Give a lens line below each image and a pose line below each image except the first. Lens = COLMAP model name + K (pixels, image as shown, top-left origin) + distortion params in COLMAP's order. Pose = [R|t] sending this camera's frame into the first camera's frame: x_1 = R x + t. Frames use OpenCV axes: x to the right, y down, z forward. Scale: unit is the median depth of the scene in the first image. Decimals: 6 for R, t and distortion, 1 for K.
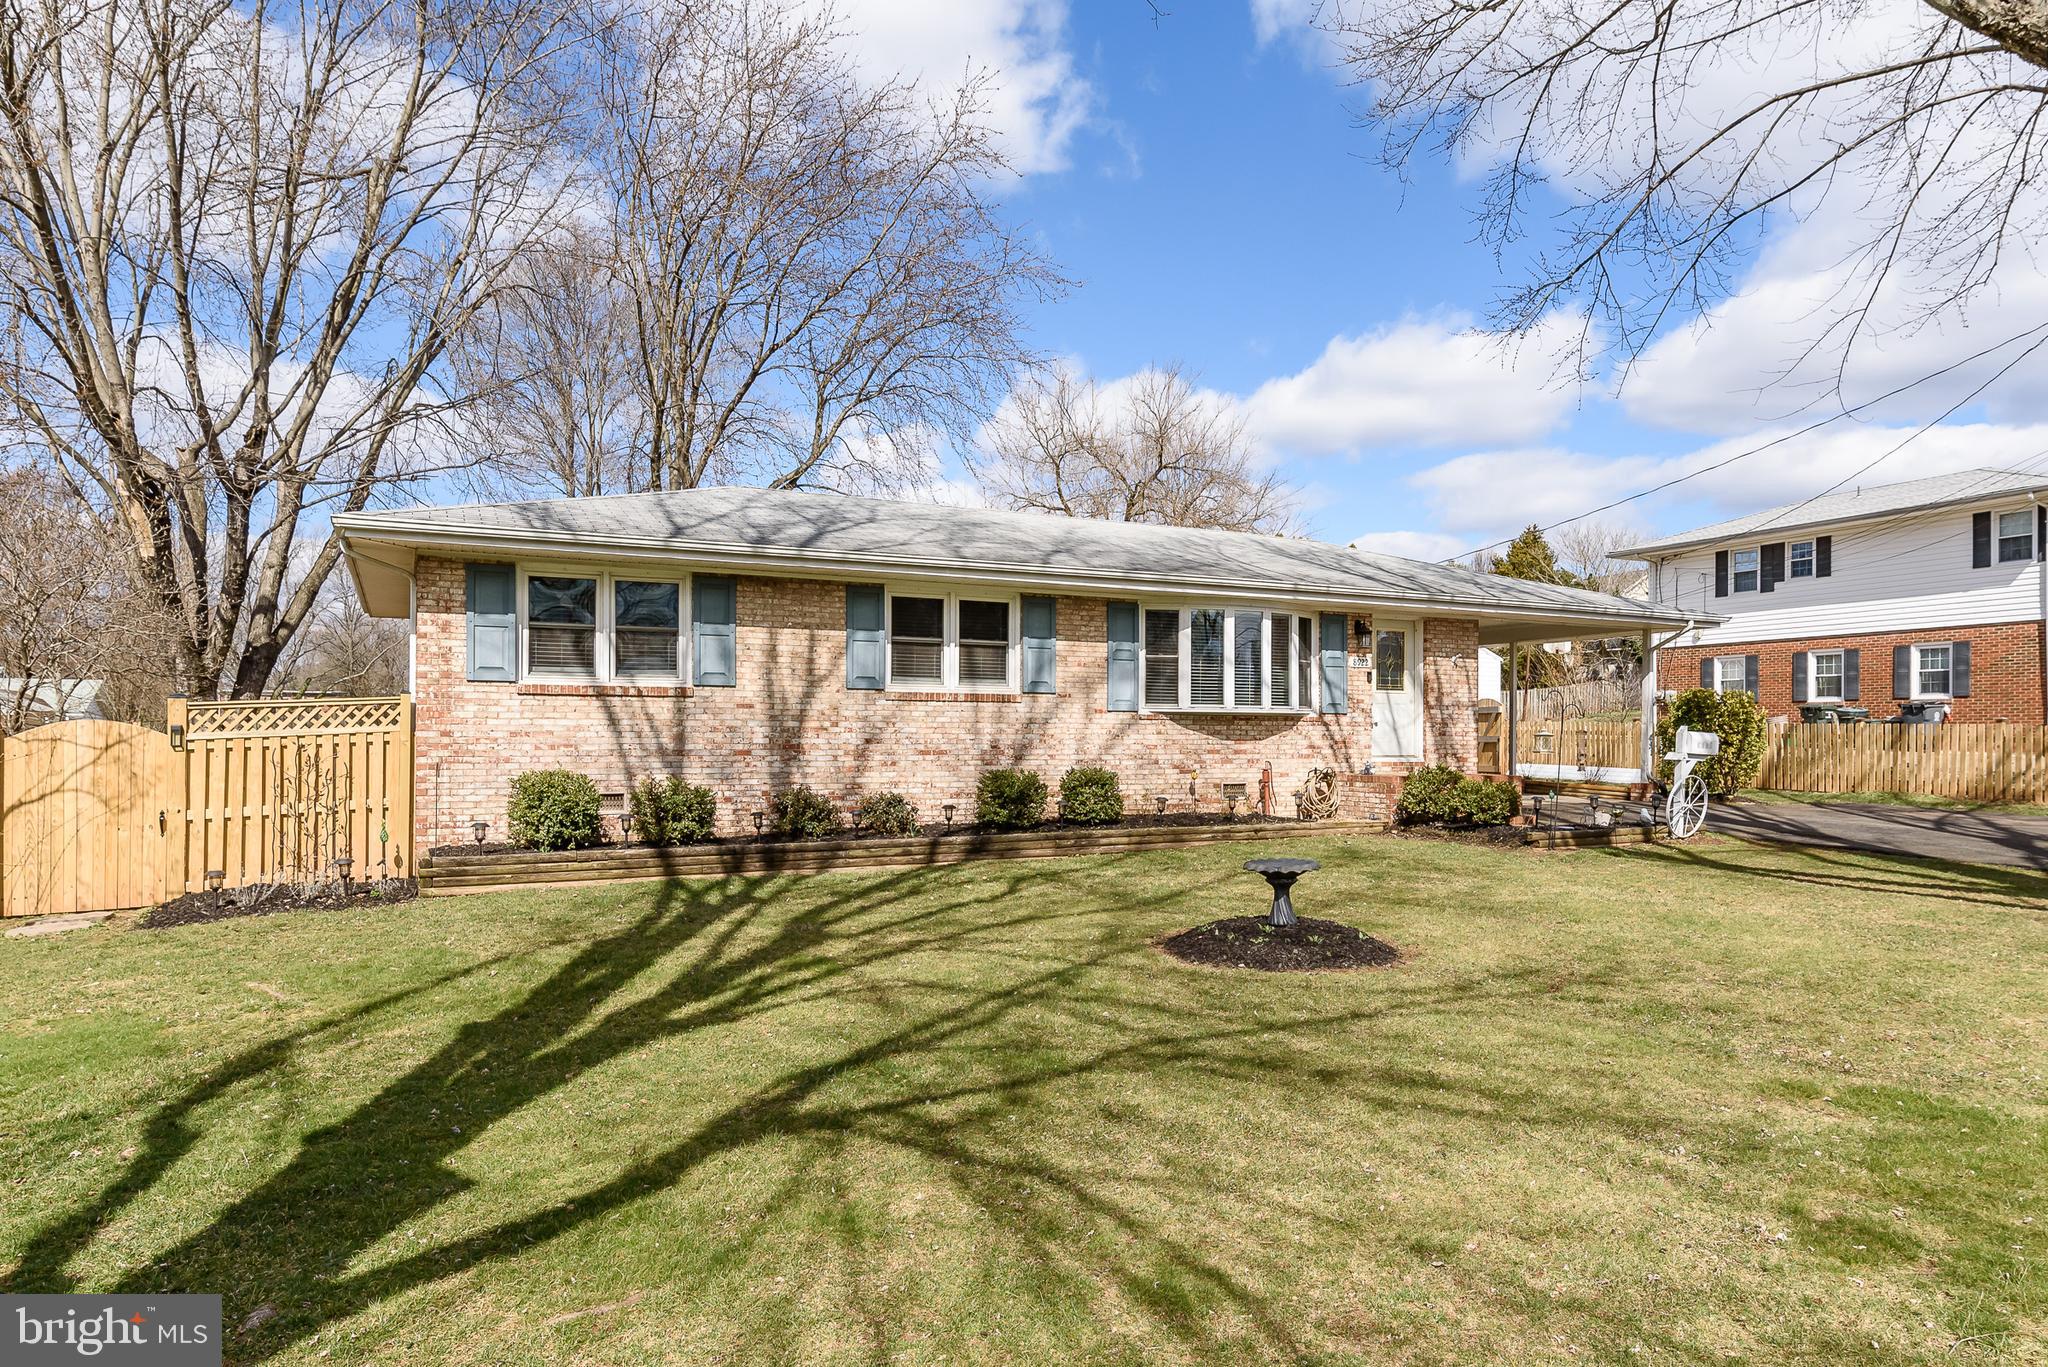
lens RADIAL K [[1309.5, 0, 1053.4], [0, 1309.5, 736.8], [0, 0, 1]] dist [-0.000688, -0.002141]
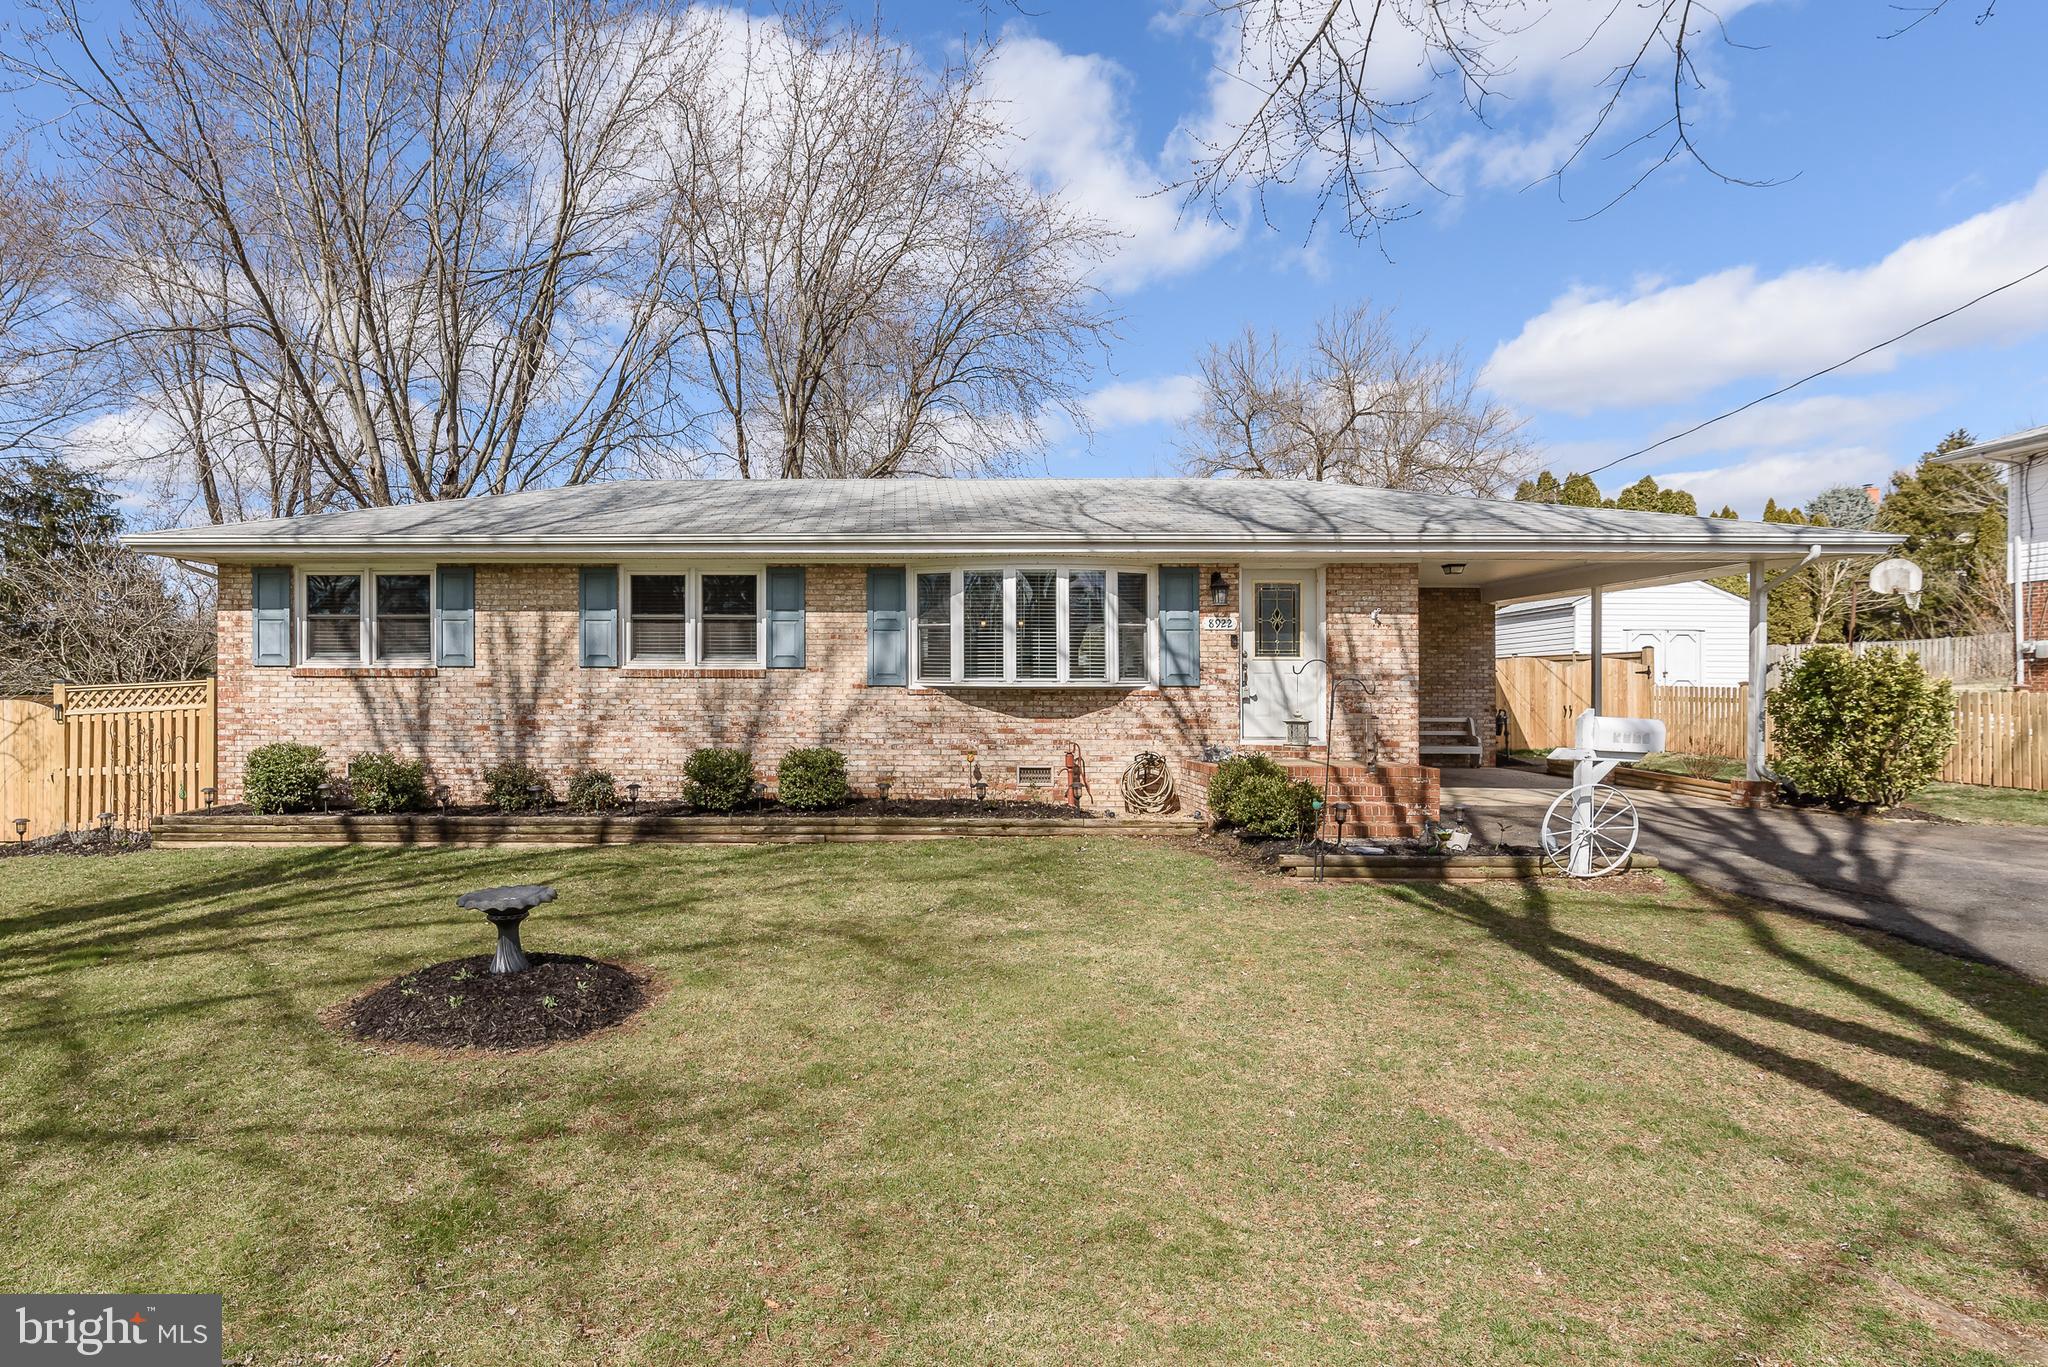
lens RADIAL K [[1108.0, 0, 828.0], [0, 1108.0, 689.2], [0, 0, 1]] dist [-0.002768, -0.000088]
pose [[0.867144, -0.000271, -0.498058, 0.433389], [-0.000210, 1.000000, -0.000909, -0.017802], [0.498058, 0.000893, 0.867143, 0.326795]]
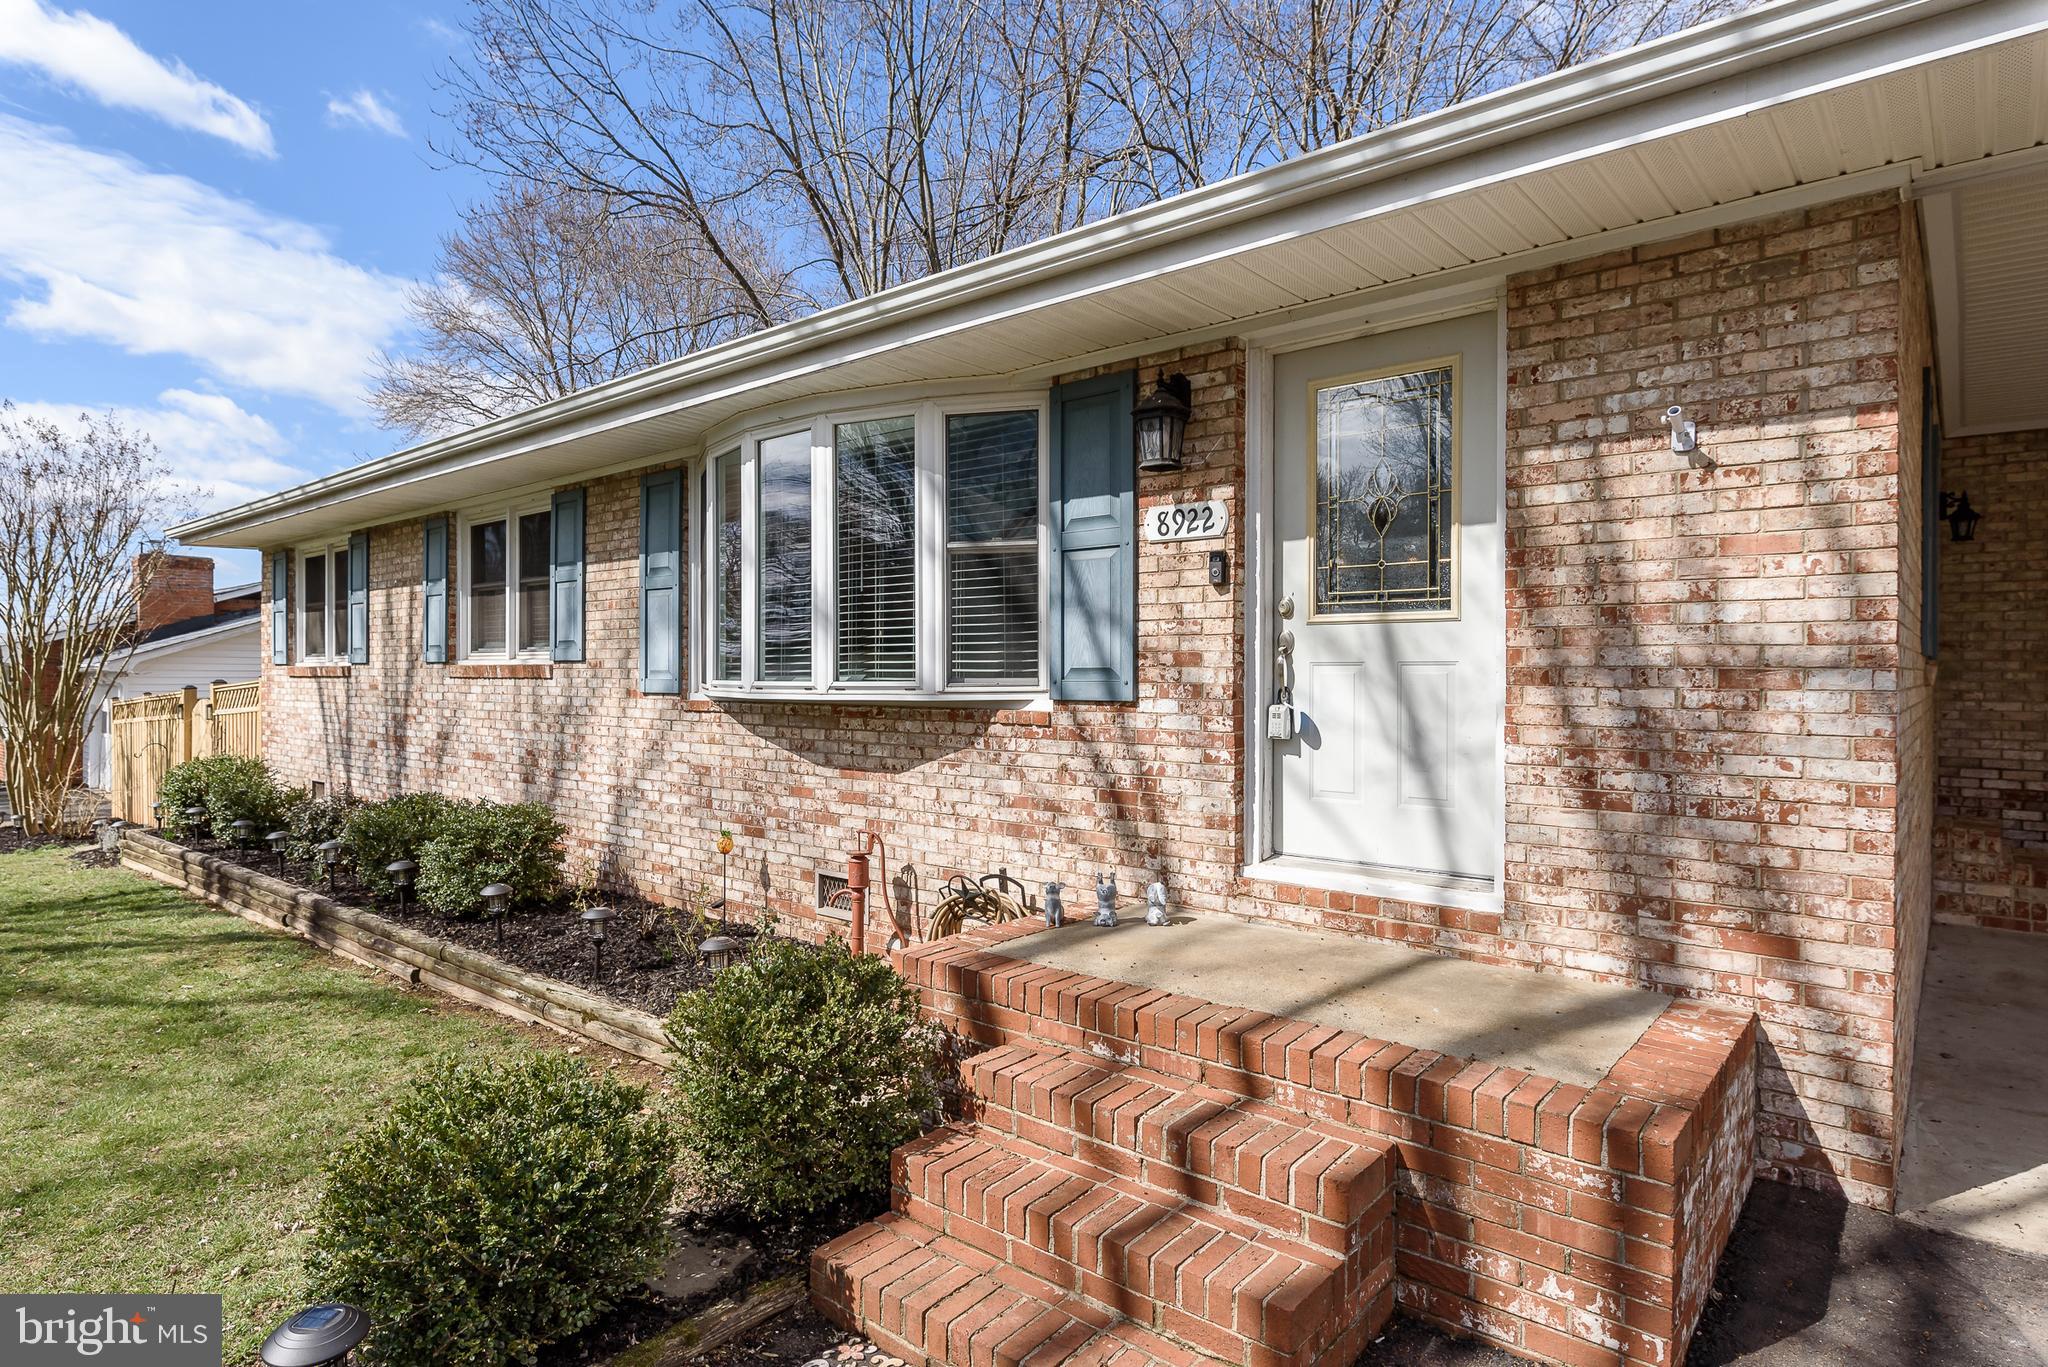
lens RADIAL K [[1112.1, 0, 1024.0], [0, 1112.1, 683.5], [0, 0, 1]] dist [-0.000060, 0.000114]
pose [[0.381948, 0.005404, -0.924168, 0.523993], [0.001924, 0.999976, 0.006643, -0.027742], [0.924182, -0.004316, 0.381929, 1.034333]]
